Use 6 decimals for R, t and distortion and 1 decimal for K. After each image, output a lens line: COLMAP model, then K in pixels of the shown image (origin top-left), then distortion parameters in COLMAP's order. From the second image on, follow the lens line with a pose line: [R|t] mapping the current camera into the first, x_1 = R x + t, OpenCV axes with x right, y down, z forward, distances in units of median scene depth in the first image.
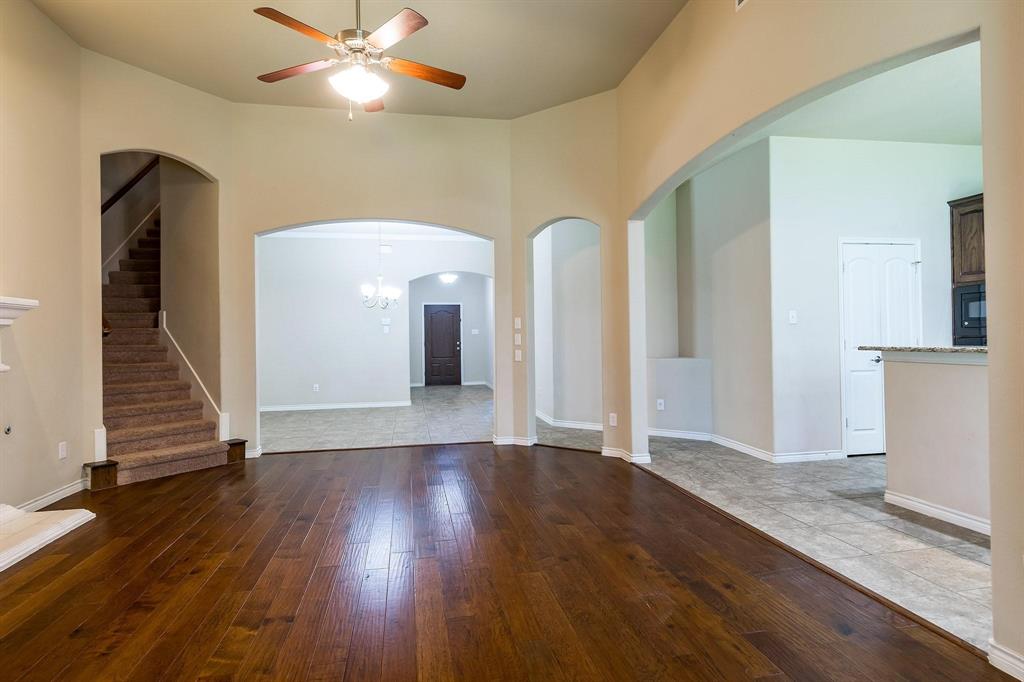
lens RADIAL K [[540.5, 0, 508.6], [0, 540.5, 338.3], [0, 0, 1]] dist [-0.005405, -0.000597]
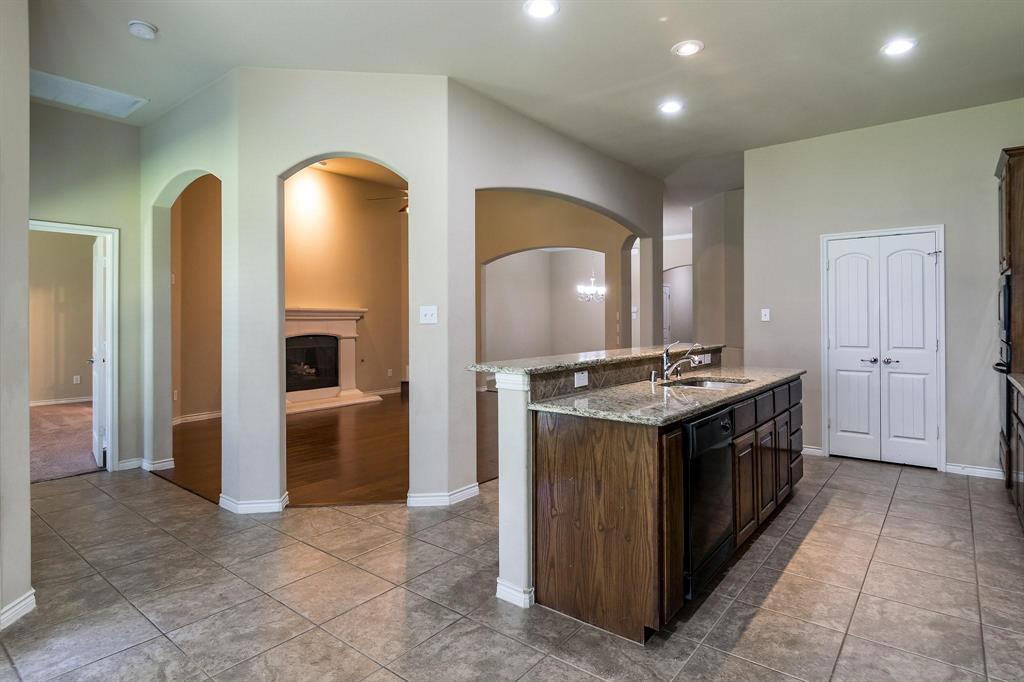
lens RADIAL K [[540.5, 0, 508.1], [0, 540.5, 316.9], [0, 0, 1]] dist [-0.005405, -0.000597]
pose [[0.652966, 0.010818, -0.757310, 1.221188], [-0.005230, 0.999939, 0.009775, -0.052684], [0.757369, -0.002422, 0.652983, -0.108791]]
